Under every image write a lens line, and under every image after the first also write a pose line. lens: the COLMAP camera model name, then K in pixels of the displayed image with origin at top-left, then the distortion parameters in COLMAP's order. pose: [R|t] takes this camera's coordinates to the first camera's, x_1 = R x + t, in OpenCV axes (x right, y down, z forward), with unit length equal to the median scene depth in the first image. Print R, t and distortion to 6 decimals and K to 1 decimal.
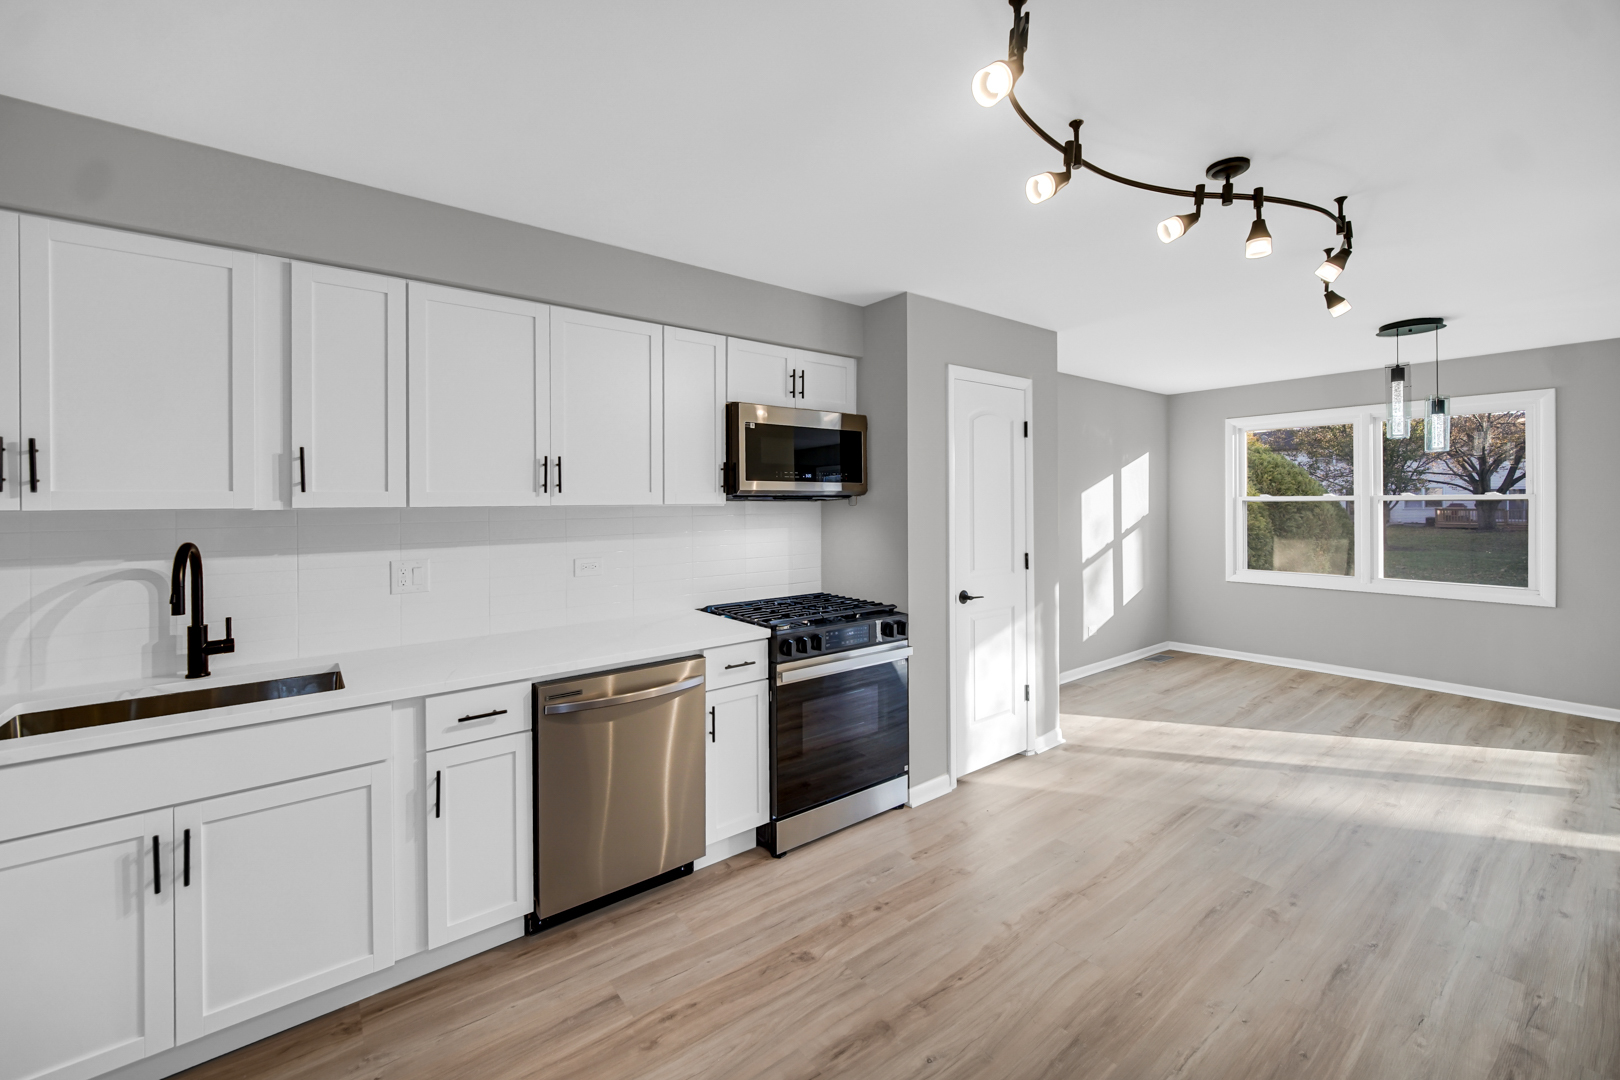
lens RADIAL K [[653.8, 0, 805.5], [0, 653.8, 502.5], [0, 0, 1]] dist [-0.001912, -0.001238]
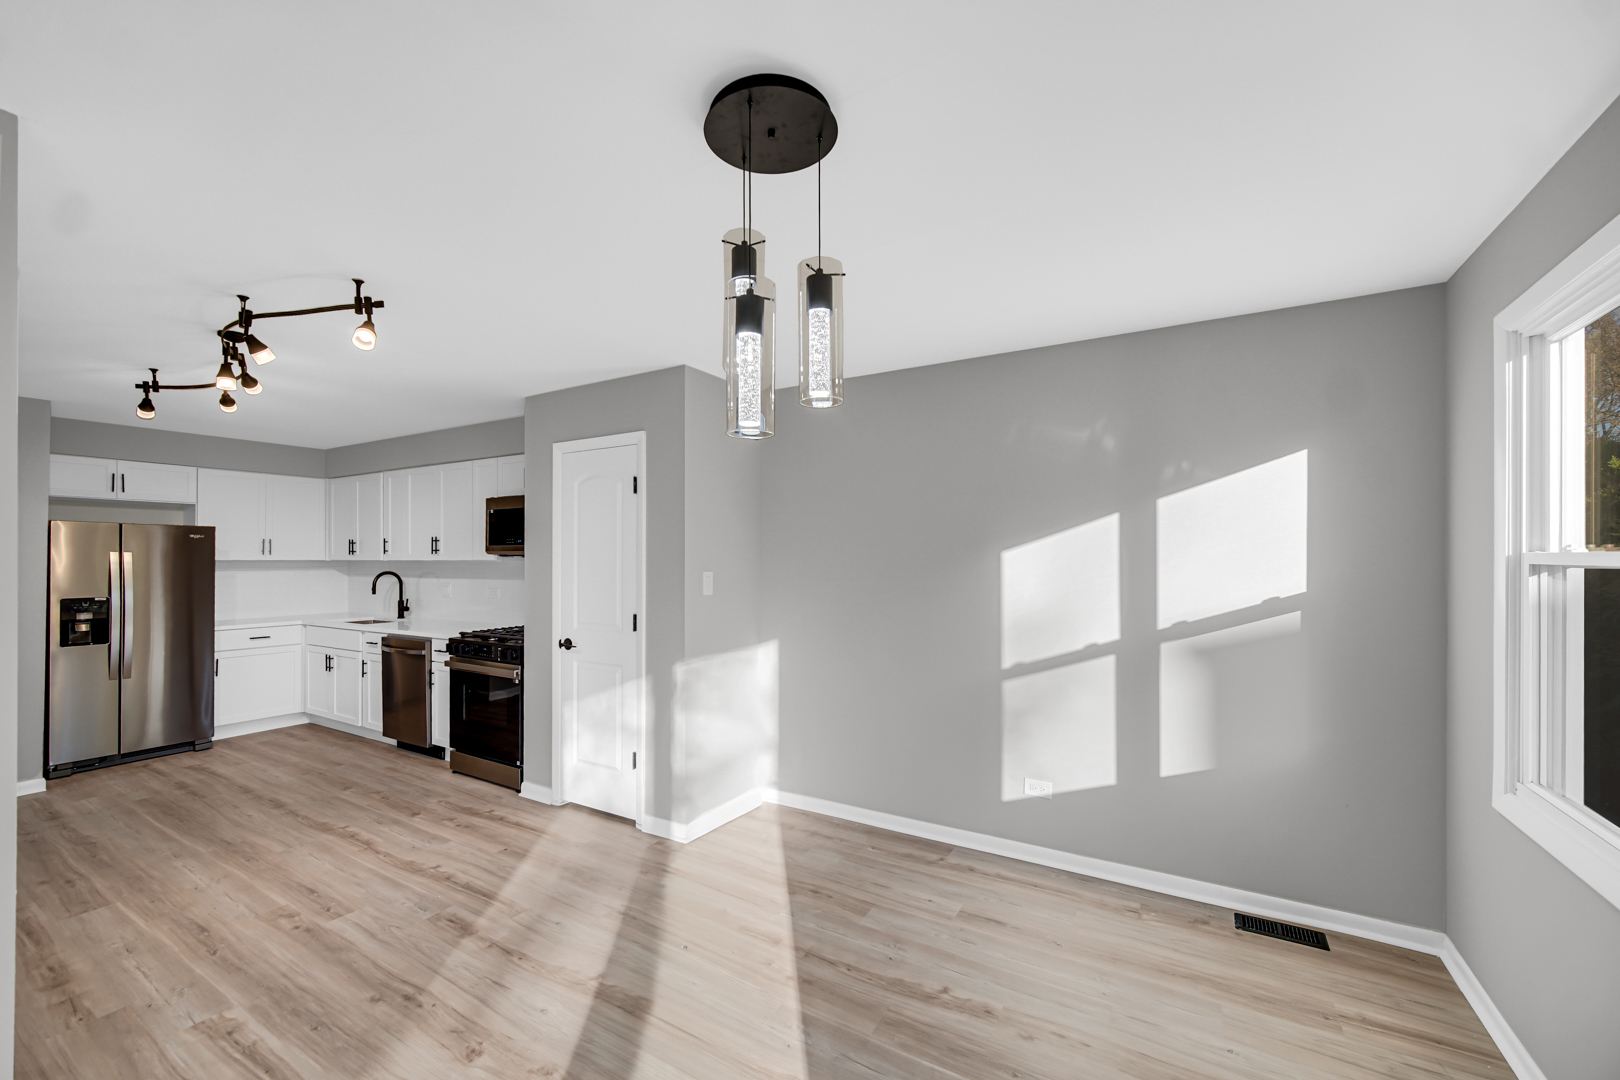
lens RADIAL K [[659.7, 0, 804.9], [0, 659.7, 553.3], [0, 0, 1]] dist [-0.000482, 0.000354]
pose [[0.353884, -0.000440, -0.935289, 2.206471], [-0.003340, 0.999993, -0.001734, -0.018433], [0.935283, 0.003737, 0.353880, 1.480223]]
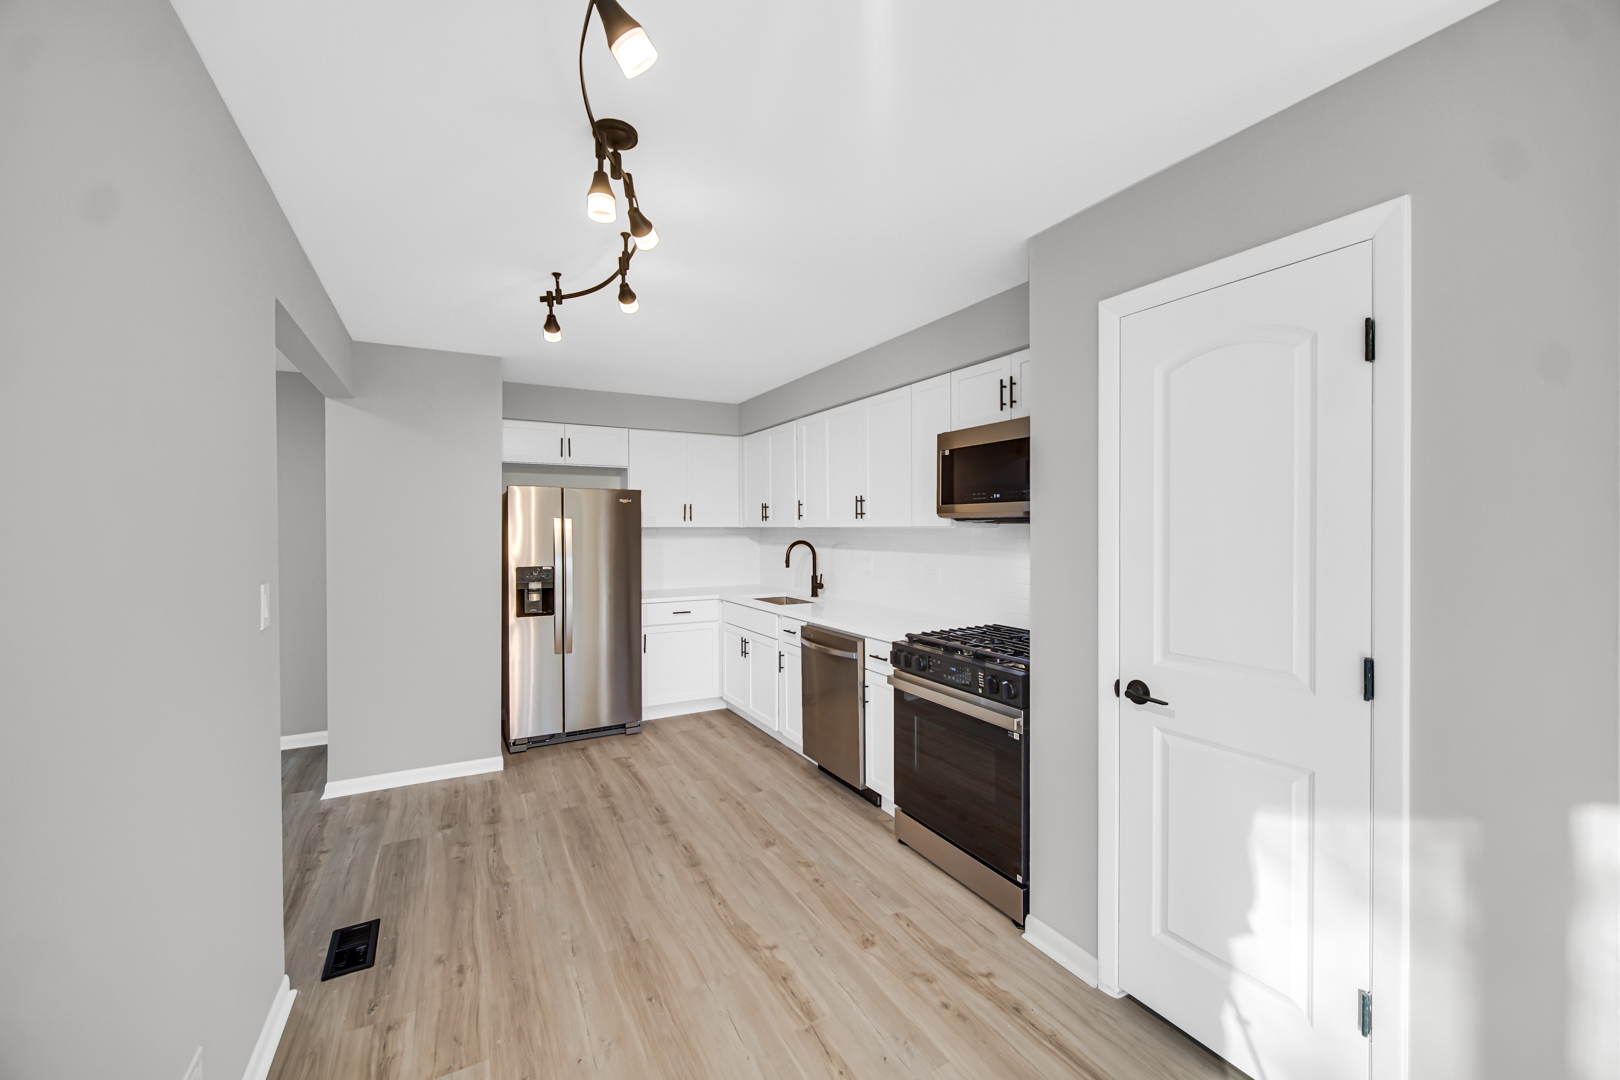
lens RADIAL K [[644.4, 0, 811.7], [0, 644.4, 527.2], [0, 0, 1]] dist [0.000399, 0.000092]
pose [[-0.149138, 0.009247, -0.988773, 1.277969], [0.001895, 0.999957, 0.009066, -0.008248], [0.988815, -0.000521, -0.149149, 1.212010]]
